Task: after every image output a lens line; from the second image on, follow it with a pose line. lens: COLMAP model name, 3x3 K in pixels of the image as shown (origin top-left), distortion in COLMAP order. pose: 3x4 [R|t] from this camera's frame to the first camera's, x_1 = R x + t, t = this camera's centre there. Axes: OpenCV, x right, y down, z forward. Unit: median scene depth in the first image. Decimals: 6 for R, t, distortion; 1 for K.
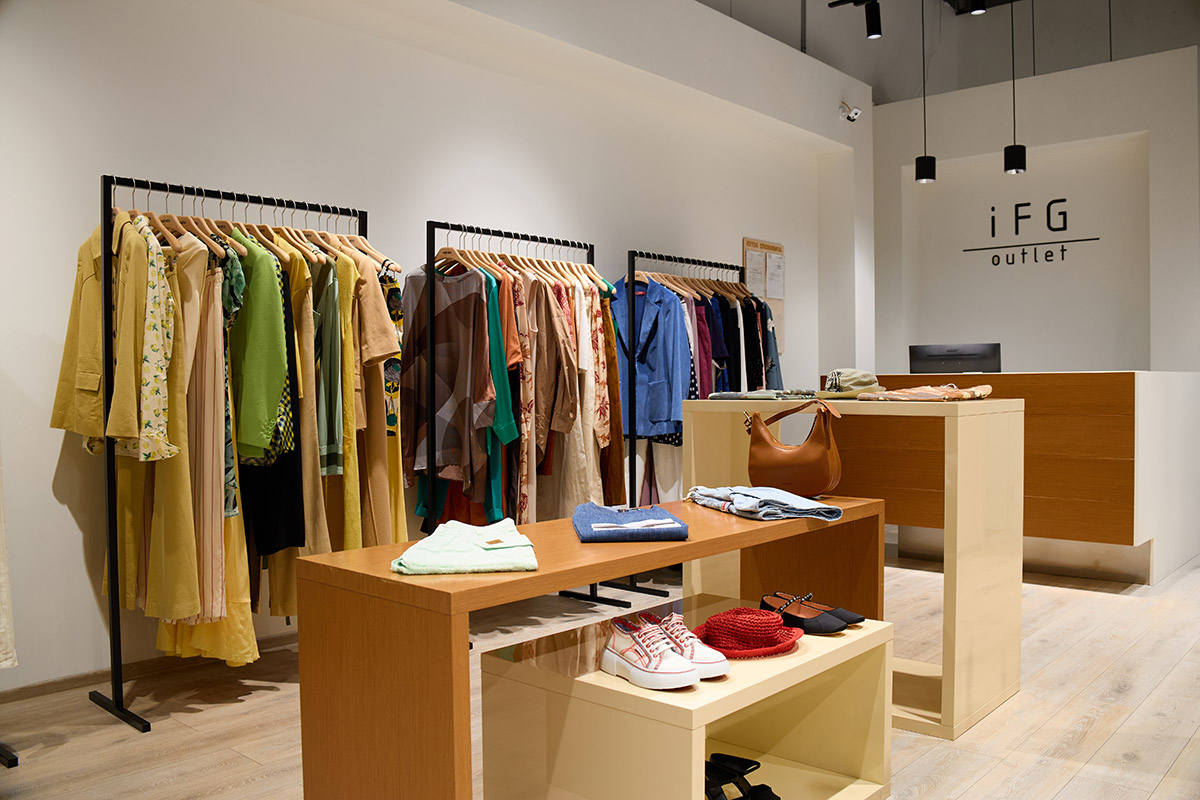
lens RADIAL K [[971.4, 0, 604.8], [0, 971.4, 395.3], [0, 0, 1]] dist [-0.095950, -0.001604]
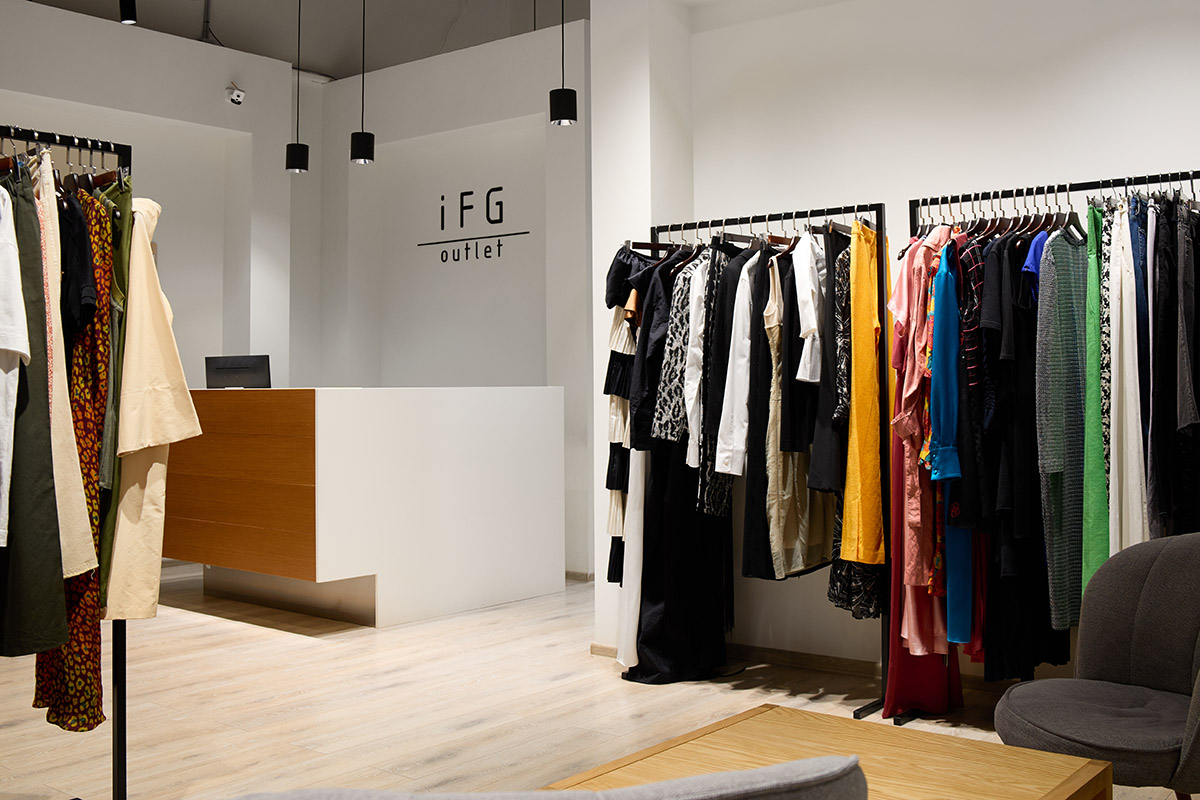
lens RADIAL K [[1180.5, 0, 598.1], [0, 1180.5, 391.9], [0, 0, 1]] dist [-0.107231, 0.000000]
pose [[0.997921, -0.001250, 0.064431, 0.501270], [0.001501, 0.999991, -0.003861, -0.012130], [-0.064426, 0.003949, 0.997915, -0.098679]]
